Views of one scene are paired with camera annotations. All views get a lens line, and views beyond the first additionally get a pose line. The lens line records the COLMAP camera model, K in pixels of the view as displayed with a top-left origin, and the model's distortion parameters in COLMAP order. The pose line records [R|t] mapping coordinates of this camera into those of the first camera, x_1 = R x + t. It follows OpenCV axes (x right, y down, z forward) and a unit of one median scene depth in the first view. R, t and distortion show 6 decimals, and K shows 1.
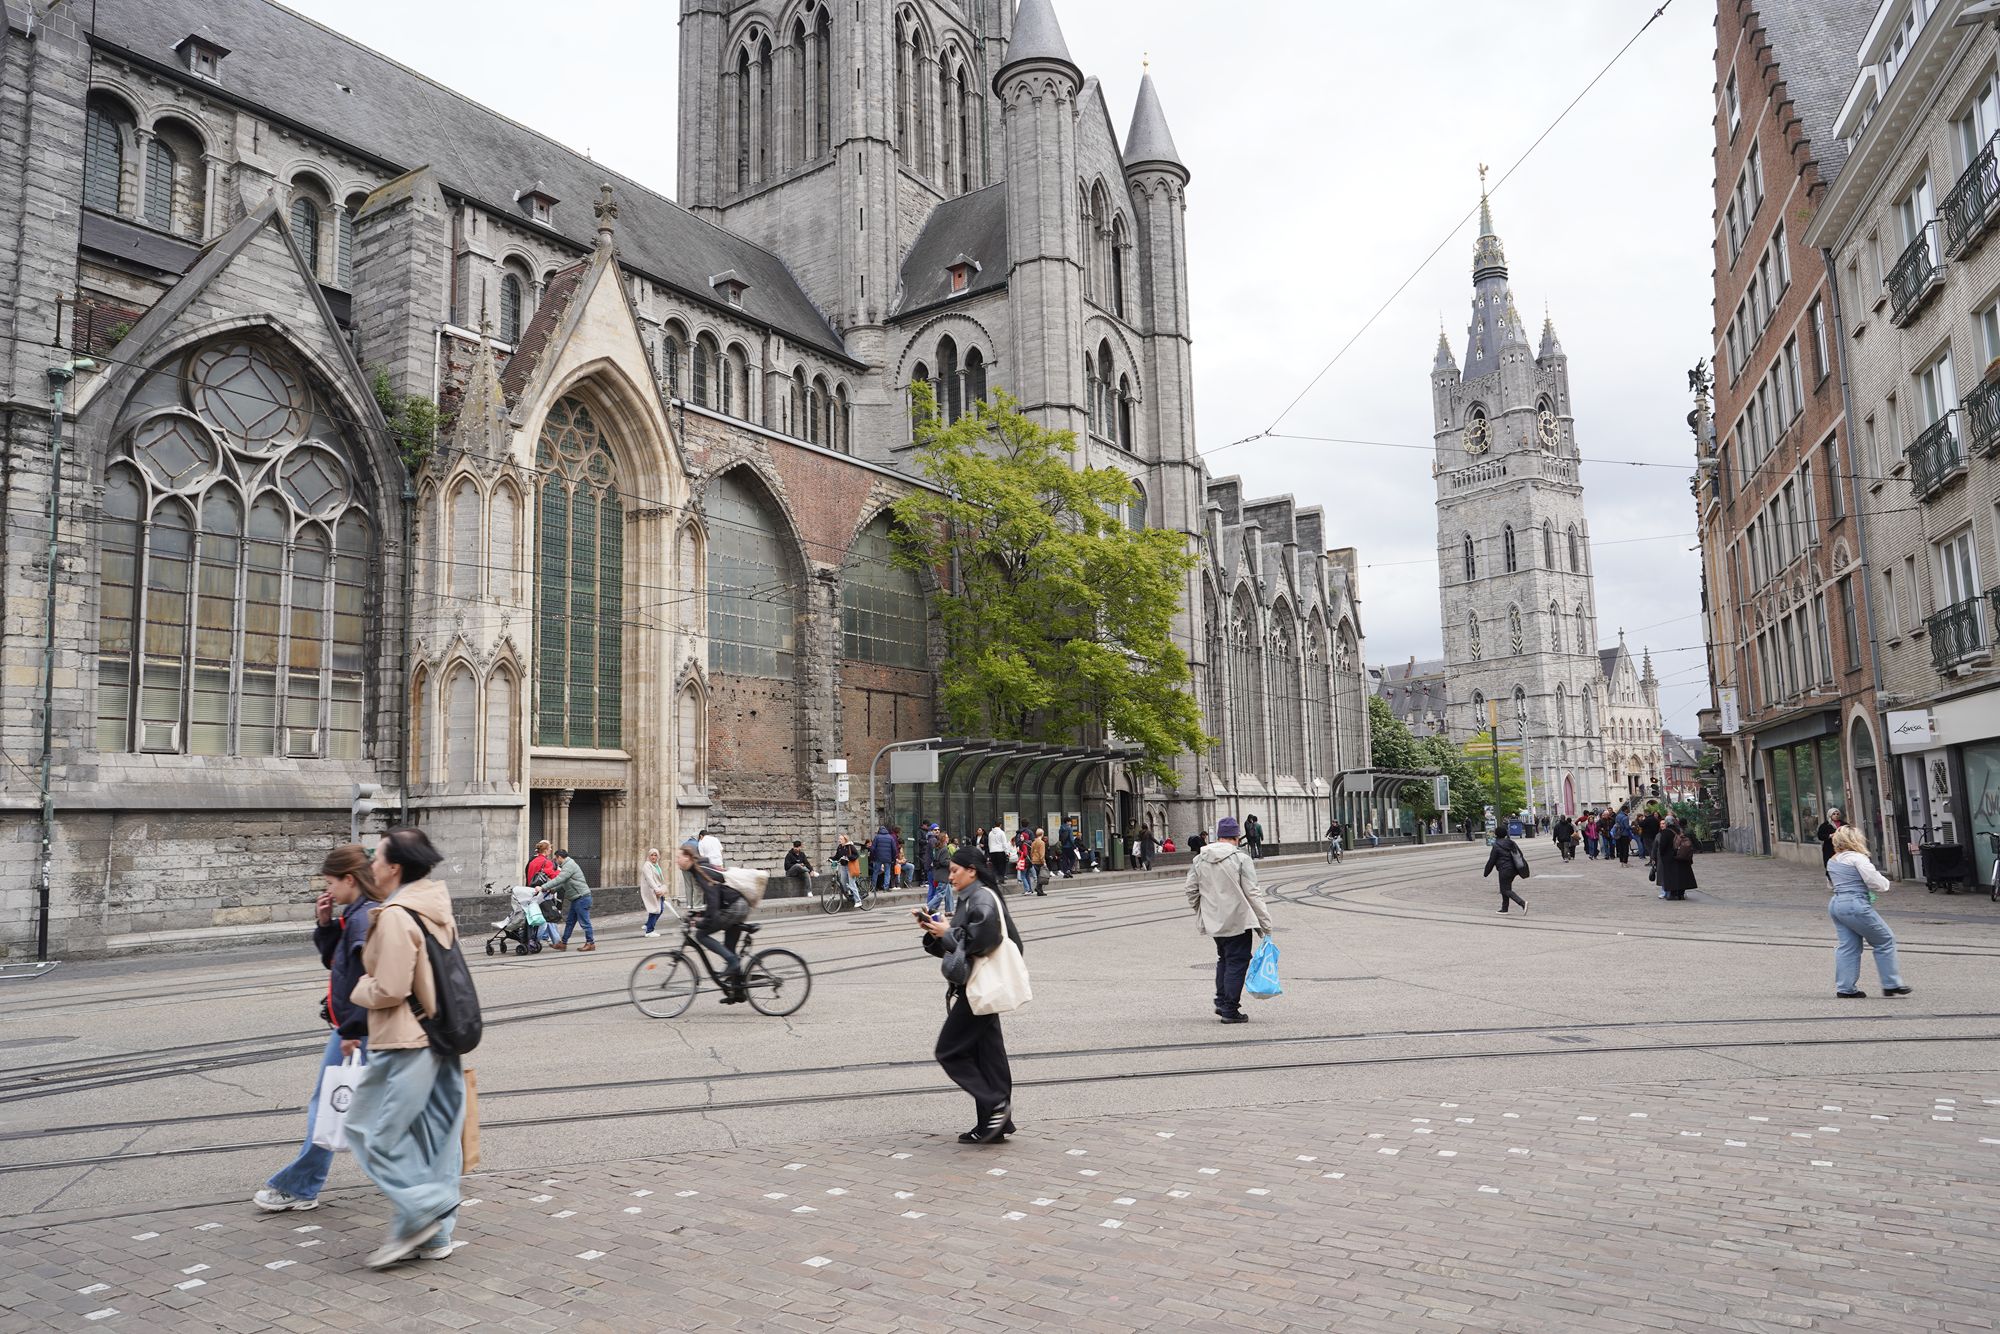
lens RADIAL K [[1332.3, 0, 970.5], [0, 1332.3, 671.7], [0, 0, 1]] dist [-0.036130, 0.027934]
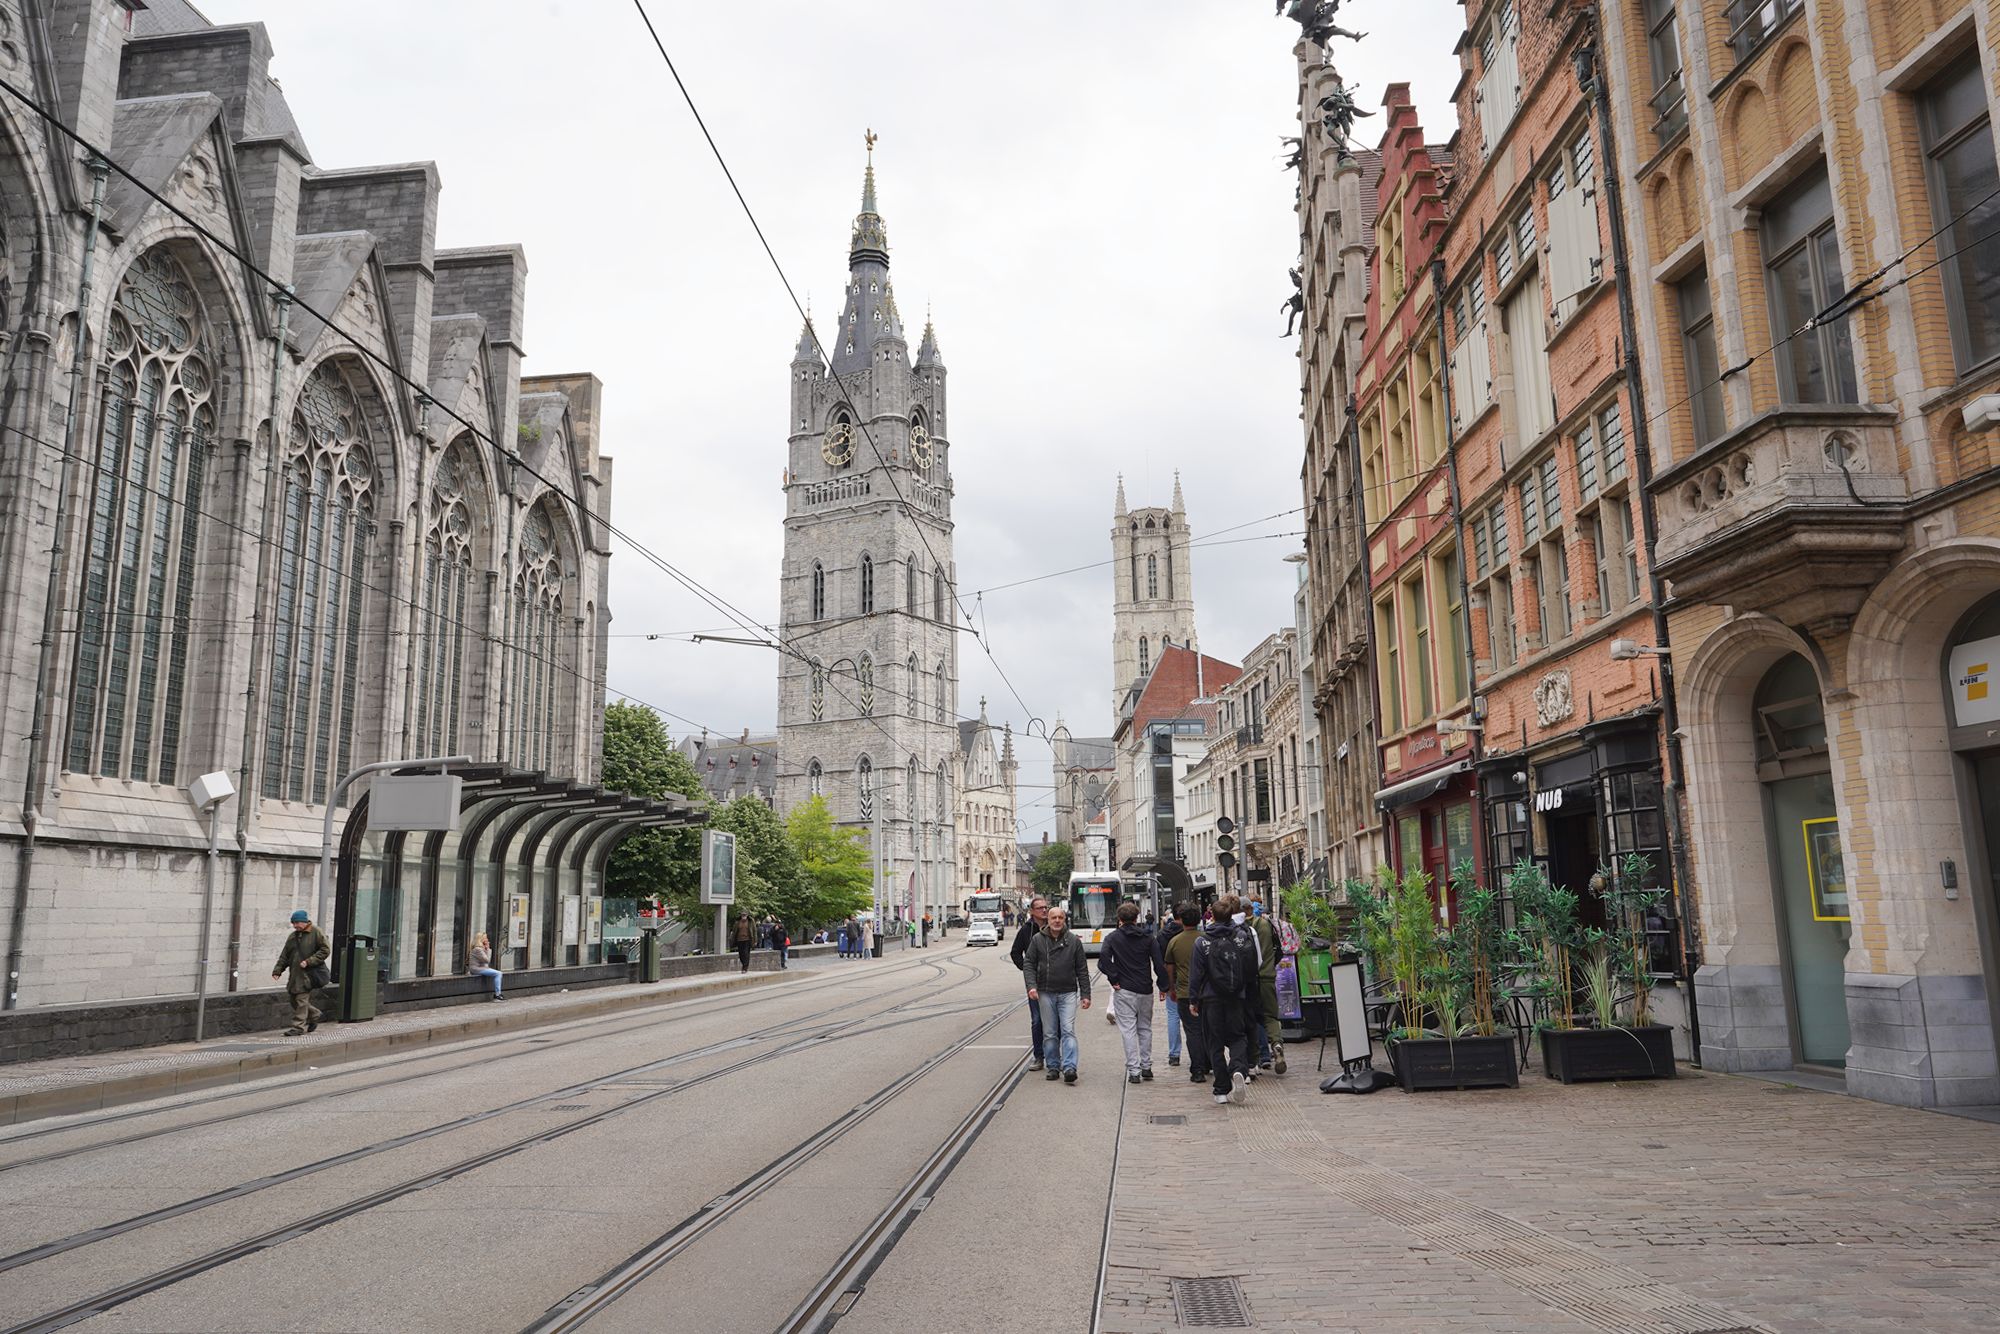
lens RADIAL K [[1411.9, 0, 1000.0], [0, 1411.9, 667.0], [0, 0, 1]] dist [-0.028579, 0.002292]
pose [[0.879797, 0.095788, 0.465598, 0.272117], [-0.063857, 0.994424, -0.083920, 0.074635], [-0.471041, 0.044101, 0.881008, 0.677819]]
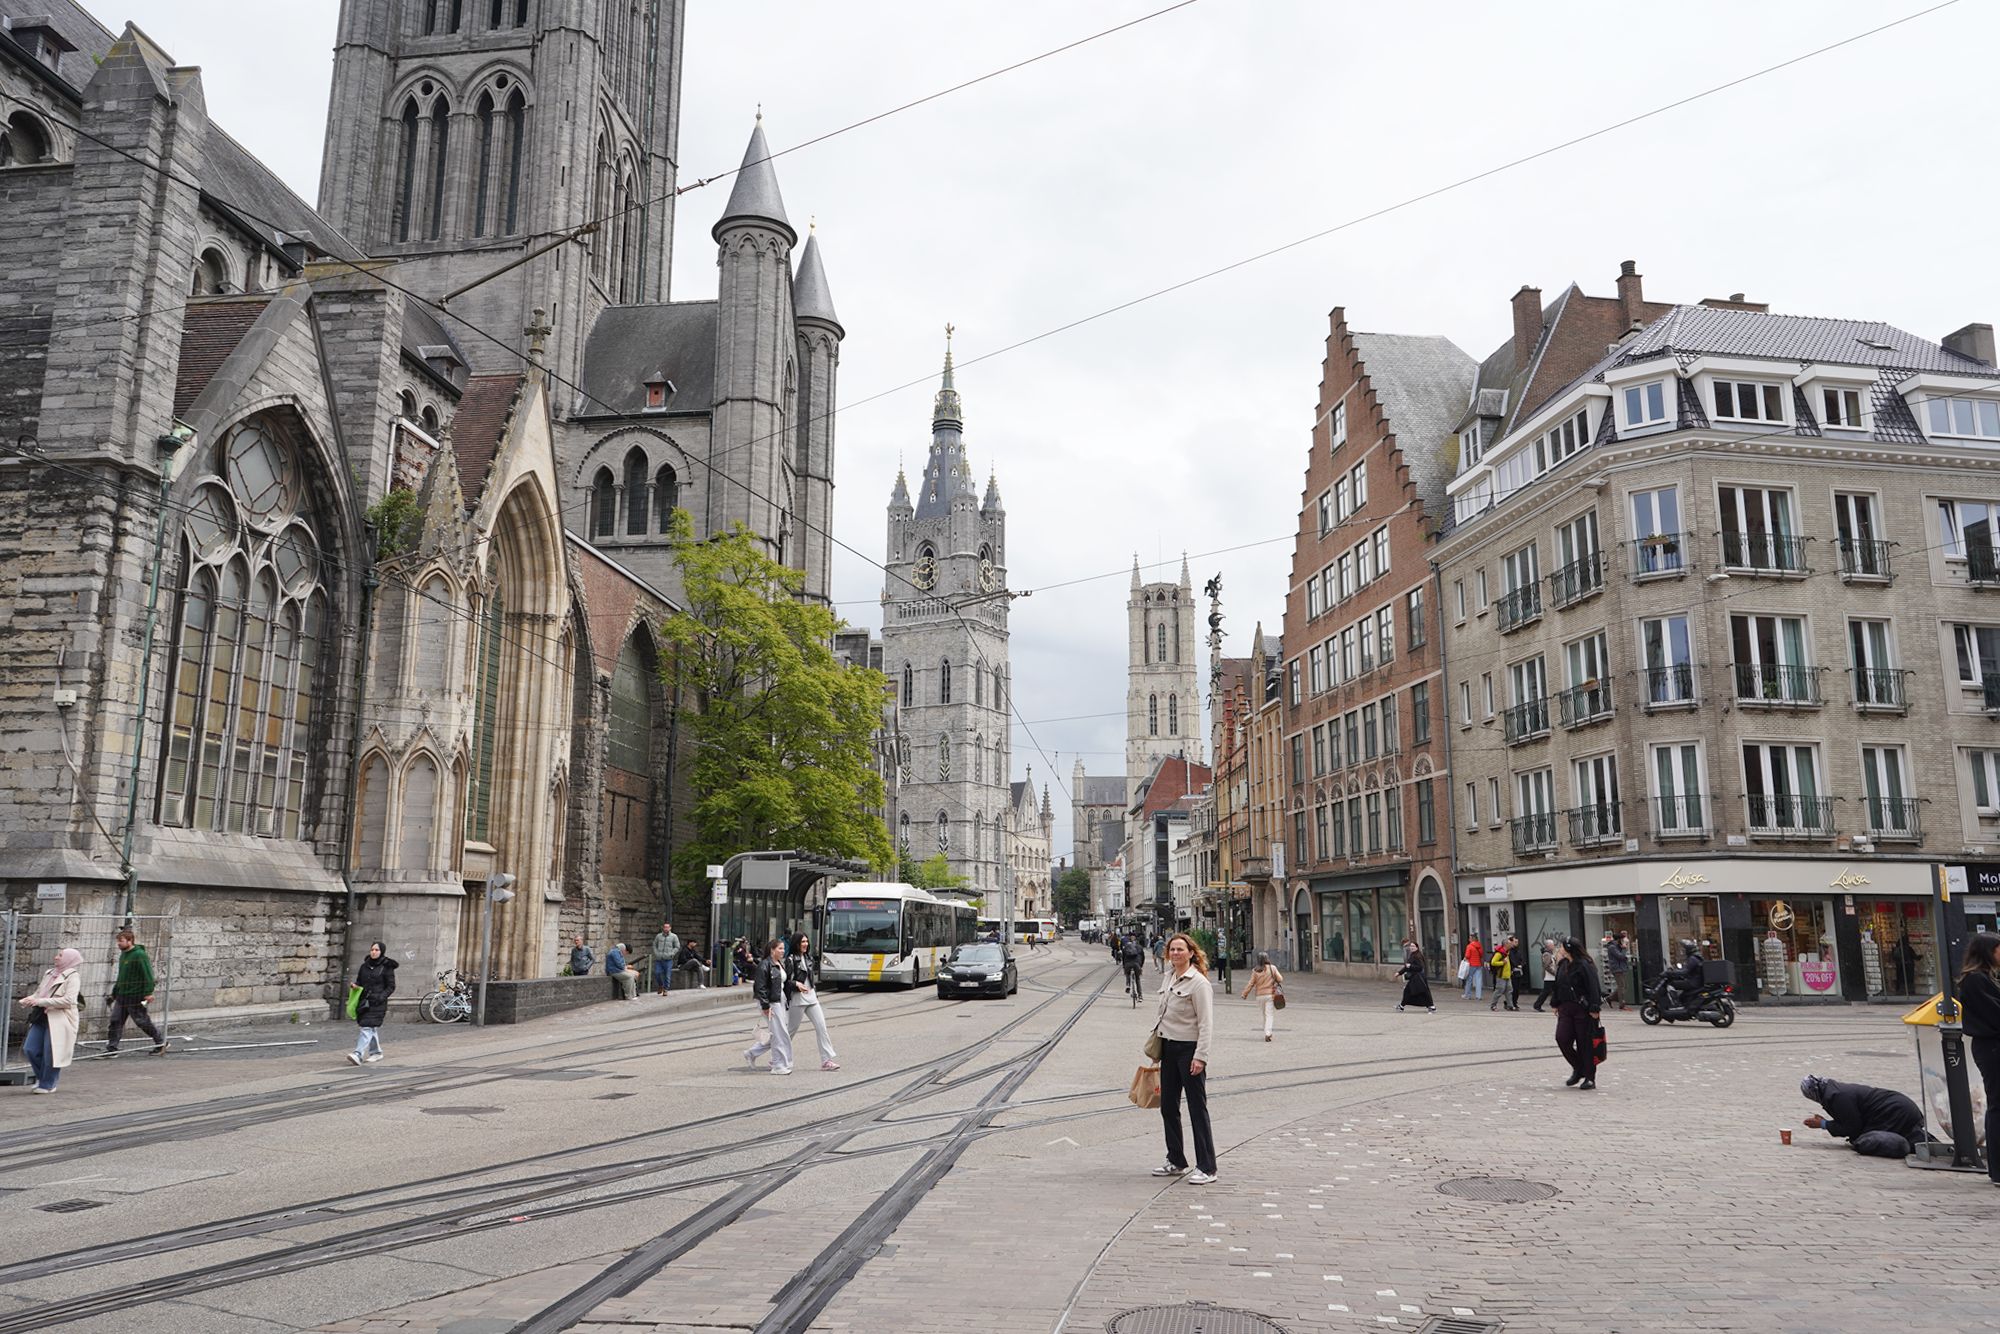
lens RADIAL K [[1411.9, 0, 1000.0], [0, 1411.9, 667.0], [0, 0, 1]] dist [-0.028579, 0.002292]
pose [[0.880947, 0.119013, 0.458004, -0.247815], [-0.085253, 0.991936, -0.093777, -0.004619], [-0.465471, 0.043566, 0.883990, -0.089653]]
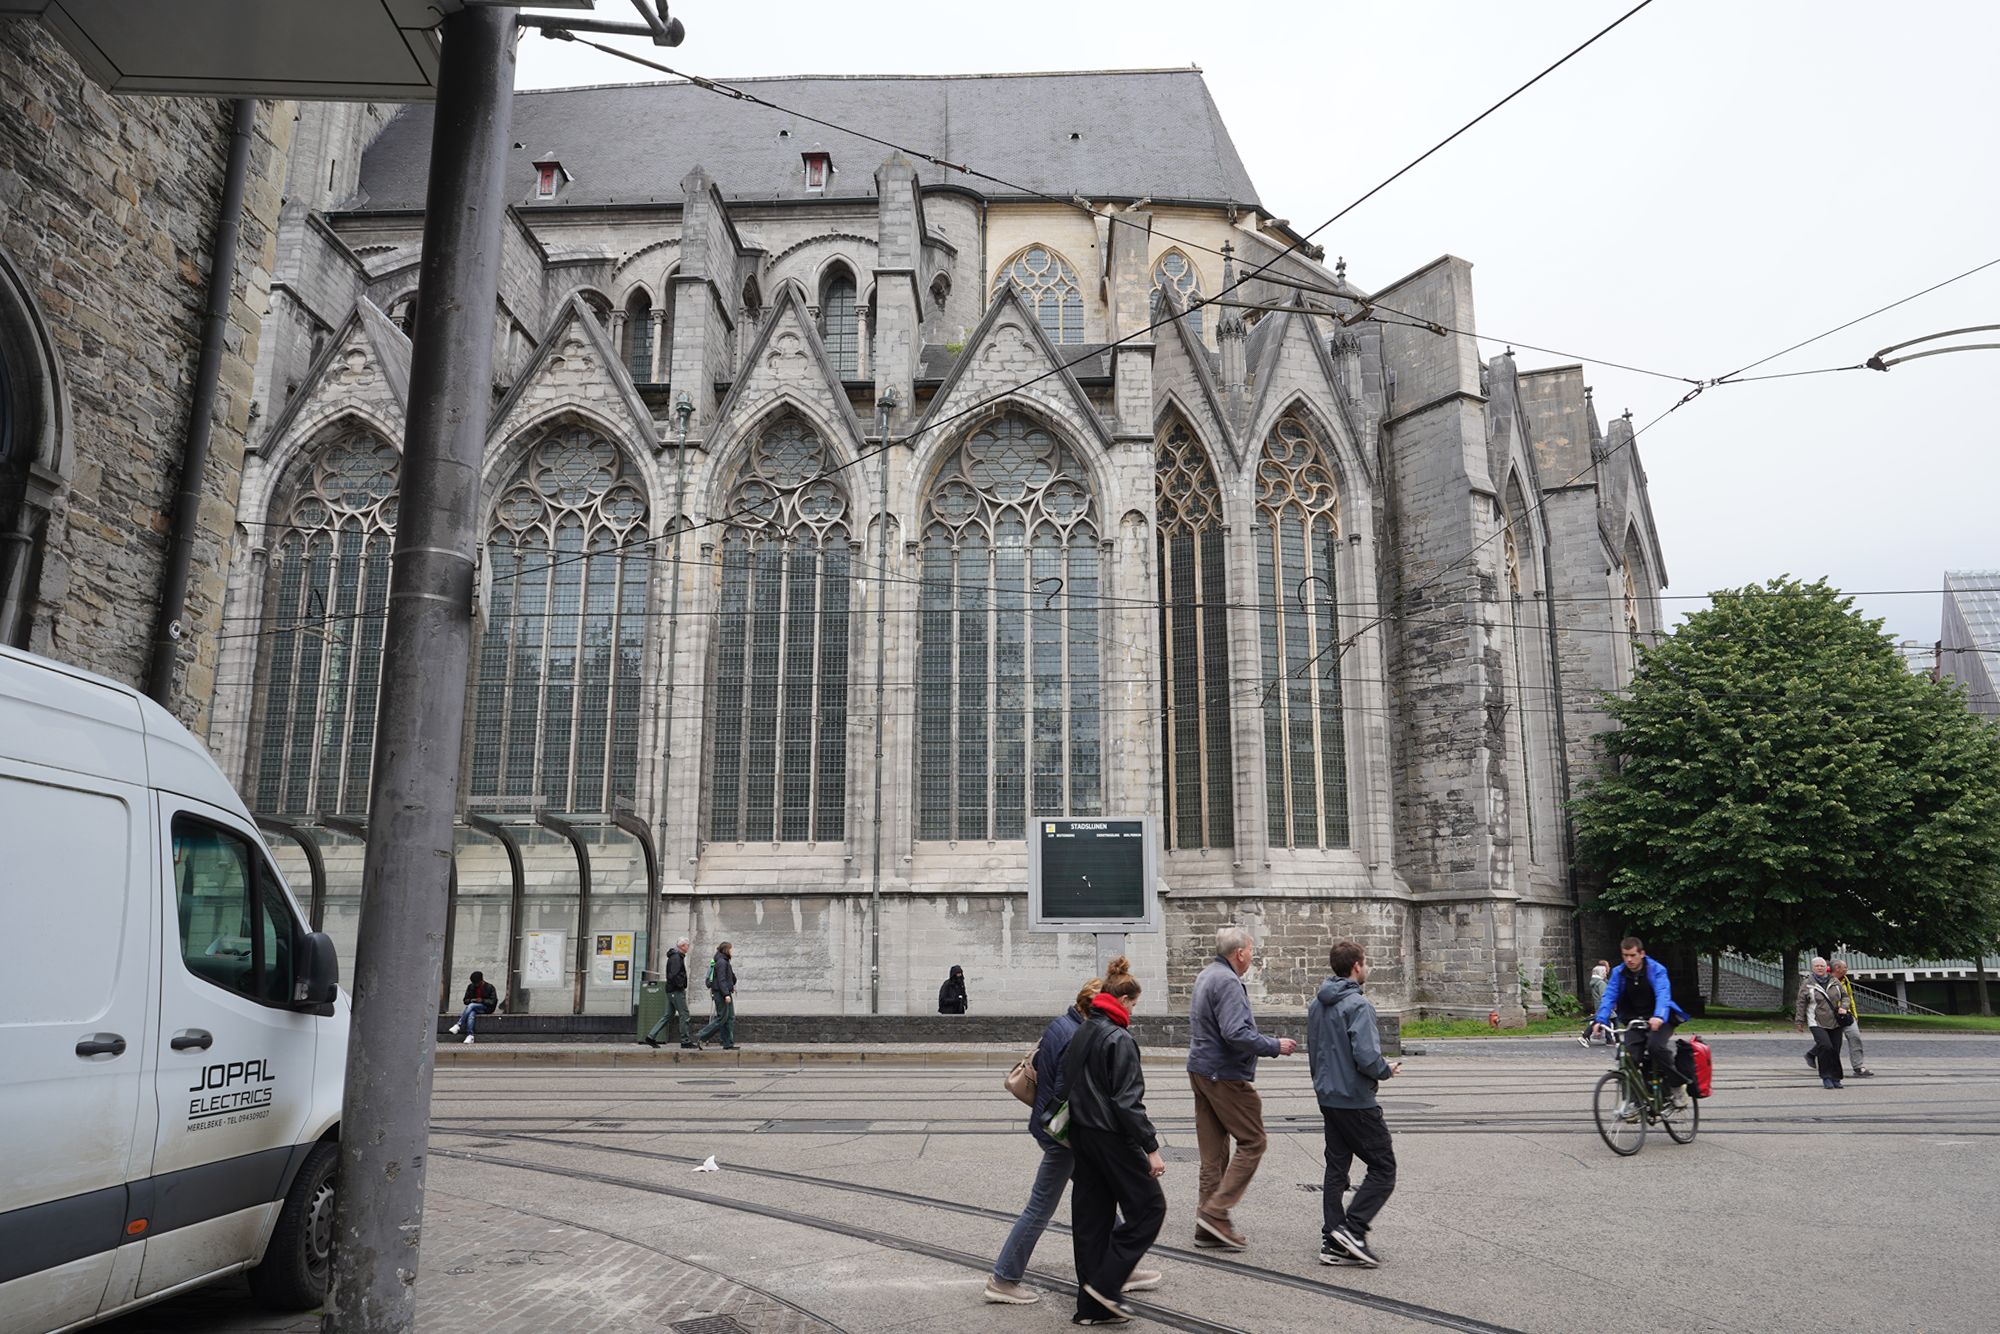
lens RADIAL K [[1411.9, 0, 1000.0], [0, 1411.9, 667.0], [0, 0, 1]] dist [-0.028579, 0.002292]
pose [[0.528000, -0.153801, -0.835202, 0.811553], [0.089176, 0.988068, -0.125575, 0.110625], [0.844550, -0.008176, 0.535415, 1.088074]]
